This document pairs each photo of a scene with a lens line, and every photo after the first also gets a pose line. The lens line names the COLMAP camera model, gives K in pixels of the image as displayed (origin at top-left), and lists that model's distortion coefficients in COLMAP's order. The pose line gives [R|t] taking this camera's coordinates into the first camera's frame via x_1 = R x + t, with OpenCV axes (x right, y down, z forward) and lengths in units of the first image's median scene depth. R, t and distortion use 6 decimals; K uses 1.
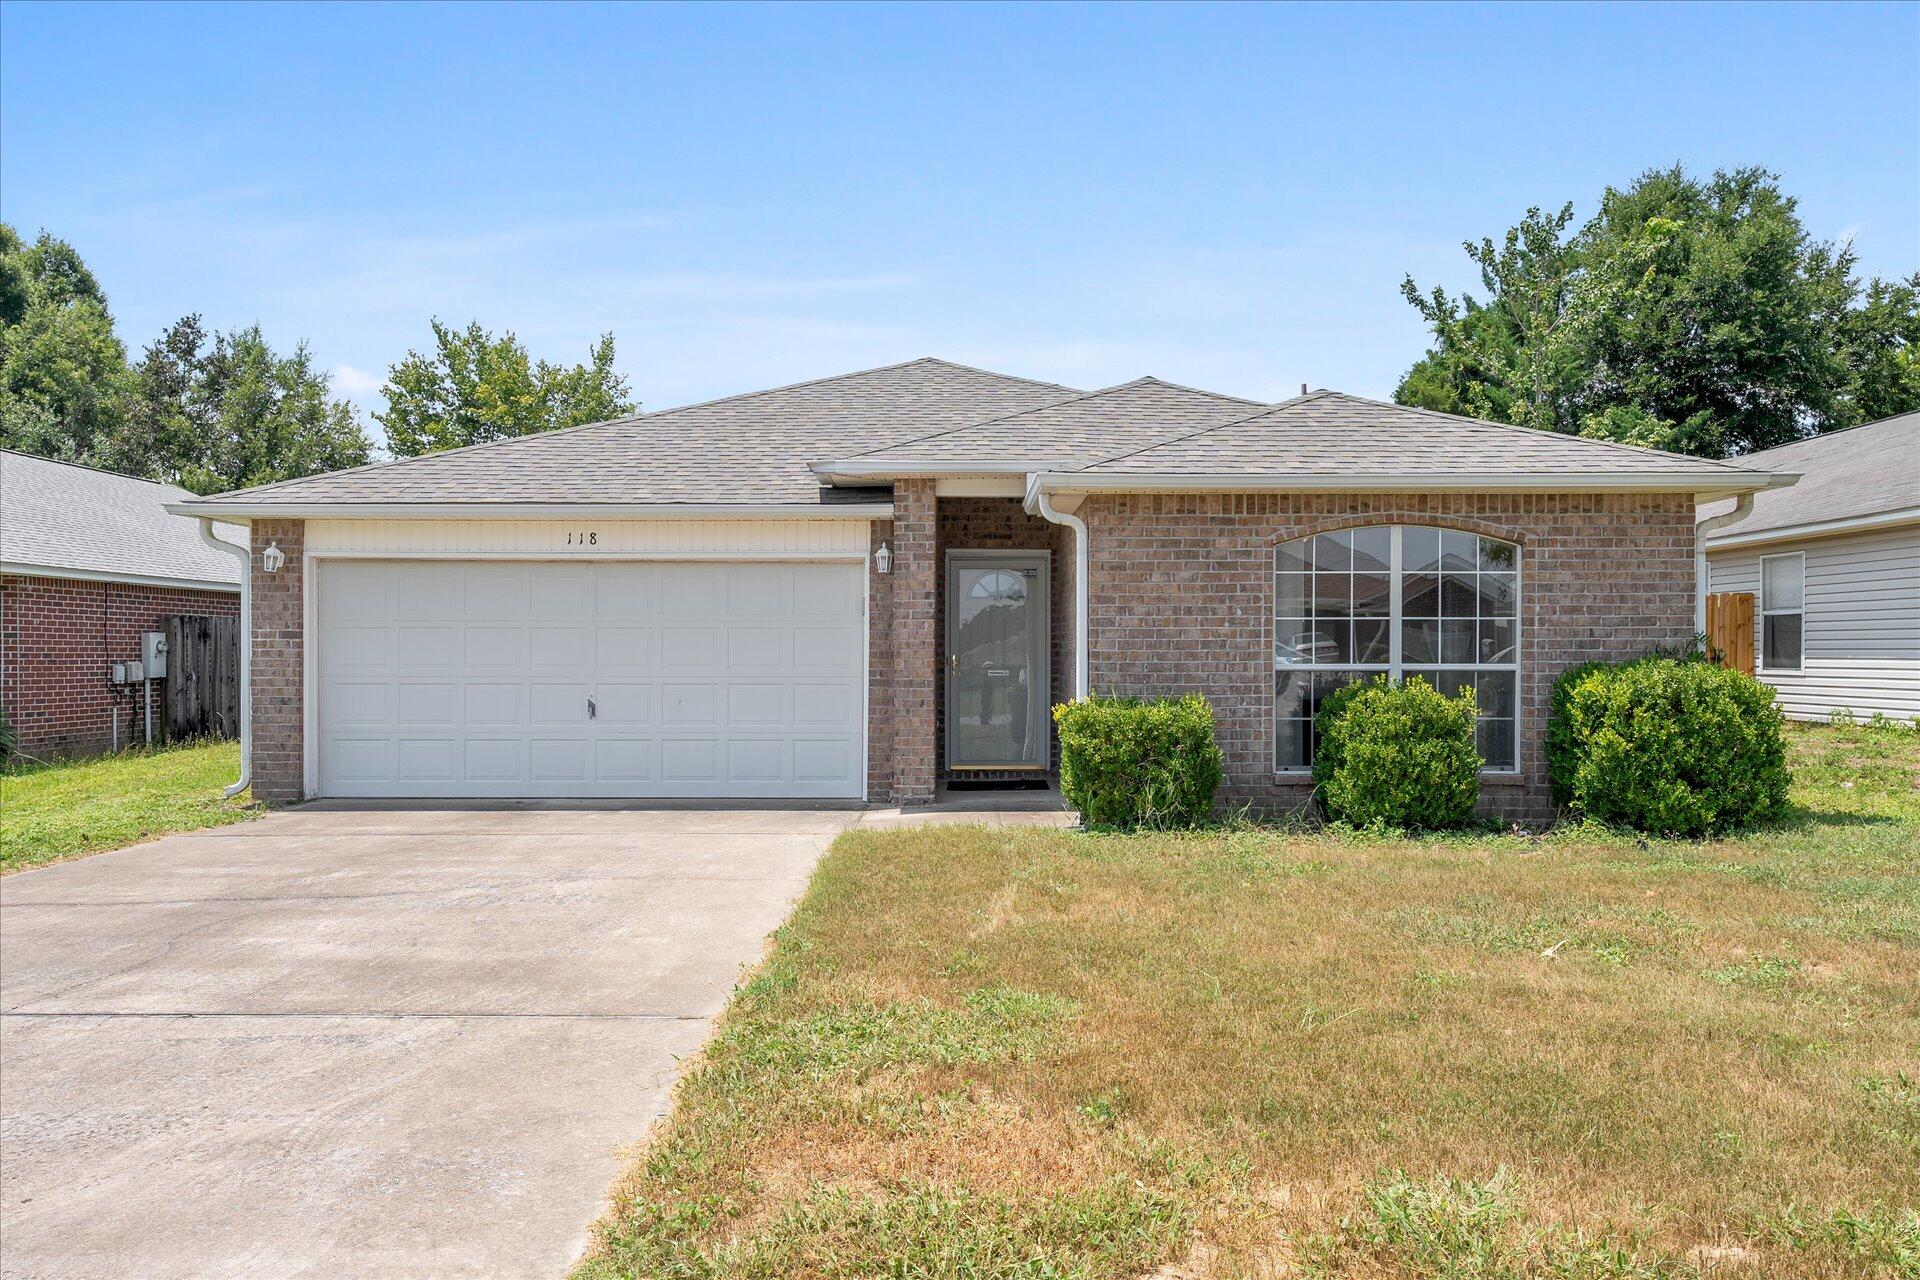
lens RADIAL K [[927.9, 0, 979.7], [0, 927.9, 657.9], [0, 0, 1]] dist [-0.004308, -0.000151]
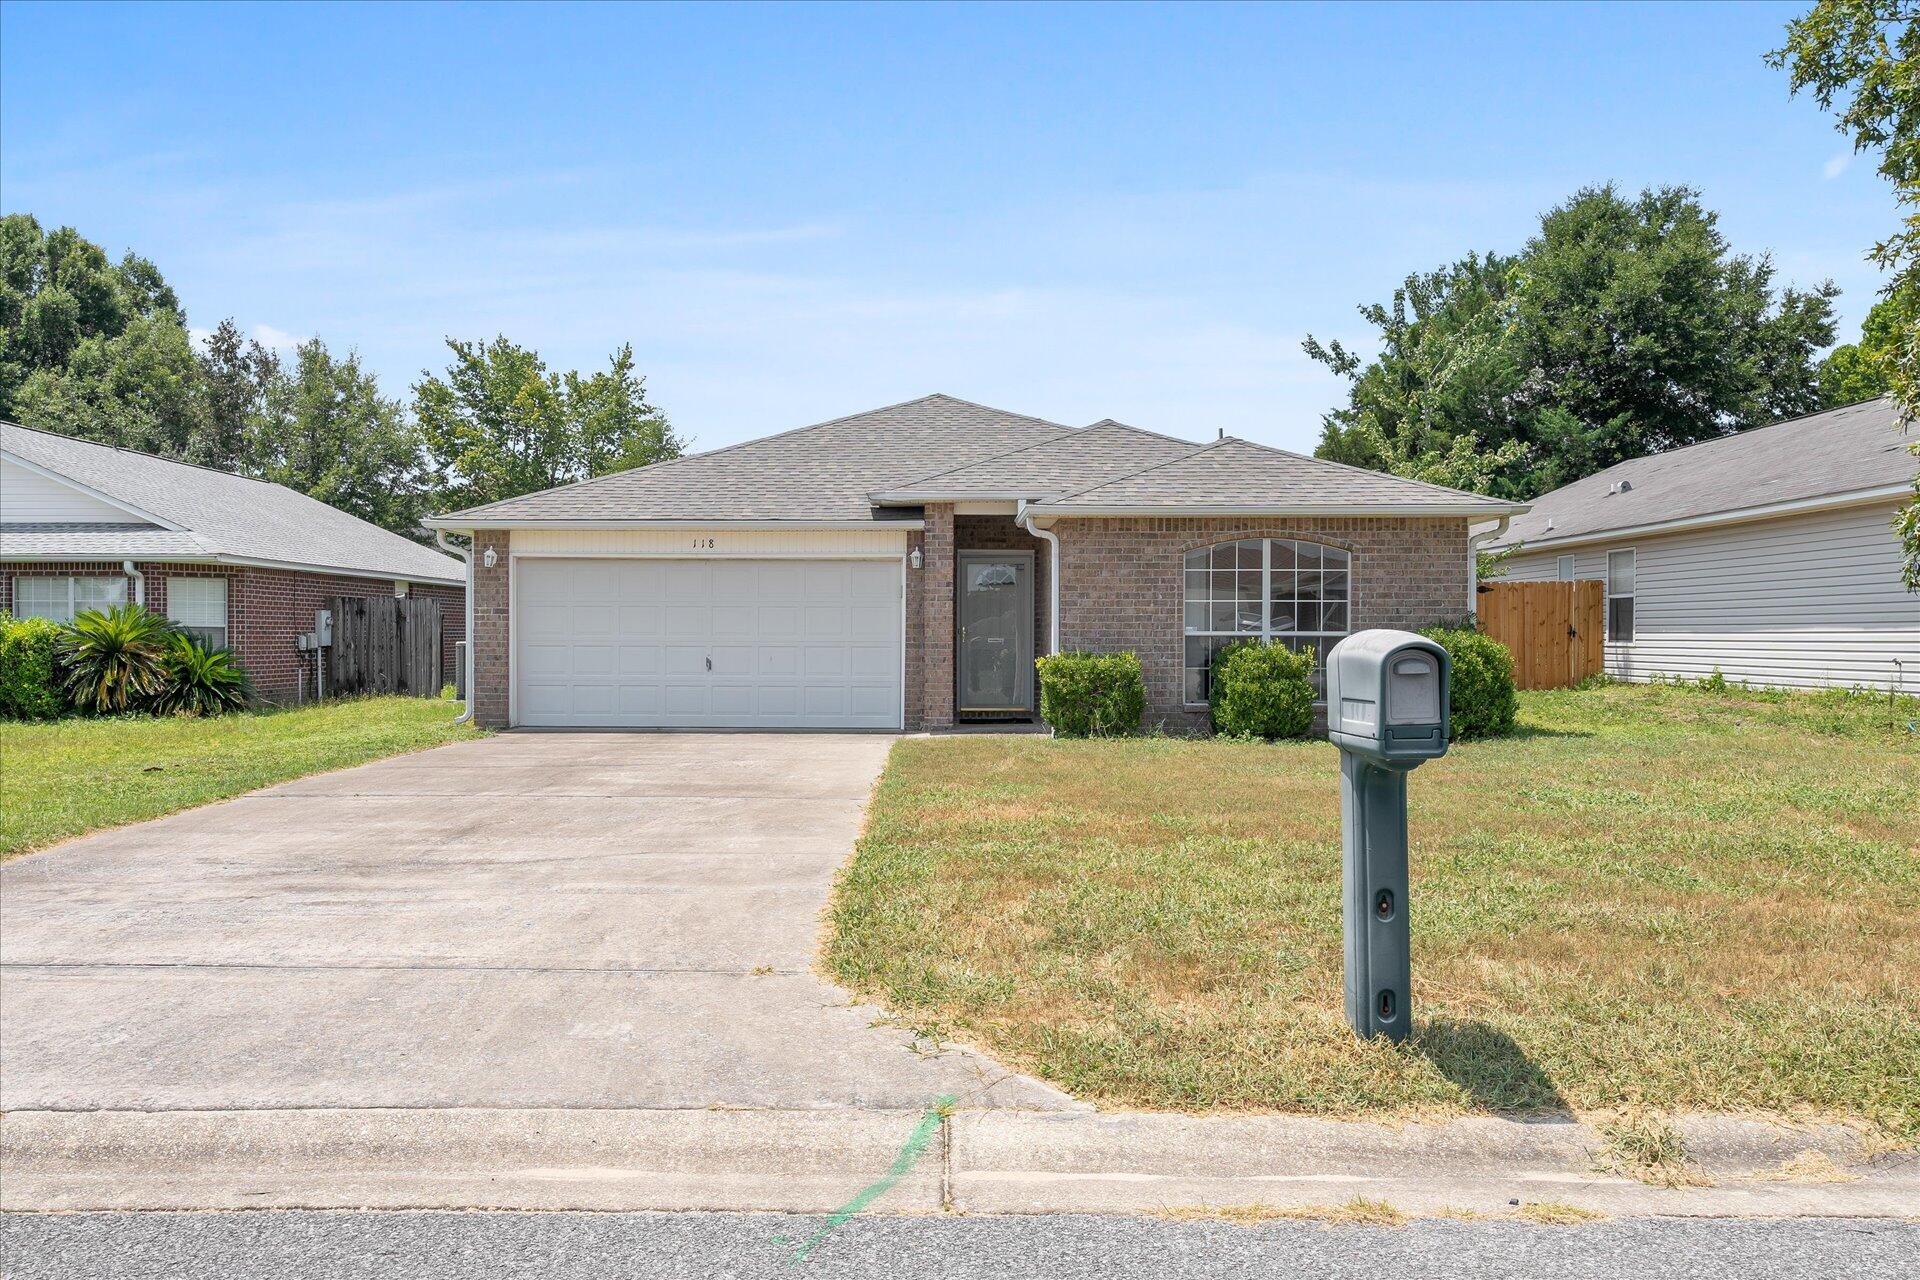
lens RADIAL K [[862.5, 0, 963.3], [0, 862.5, 636.9], [0, 0, 1]] dist [-0.005255, 0.000194]
pose [[0.999985, 0.001699, -0.005253, -0.025521], [-0.001694, 0.999998, 0.000989, 0.012136], [0.005255, -0.000980, 0.999986, -0.323187]]
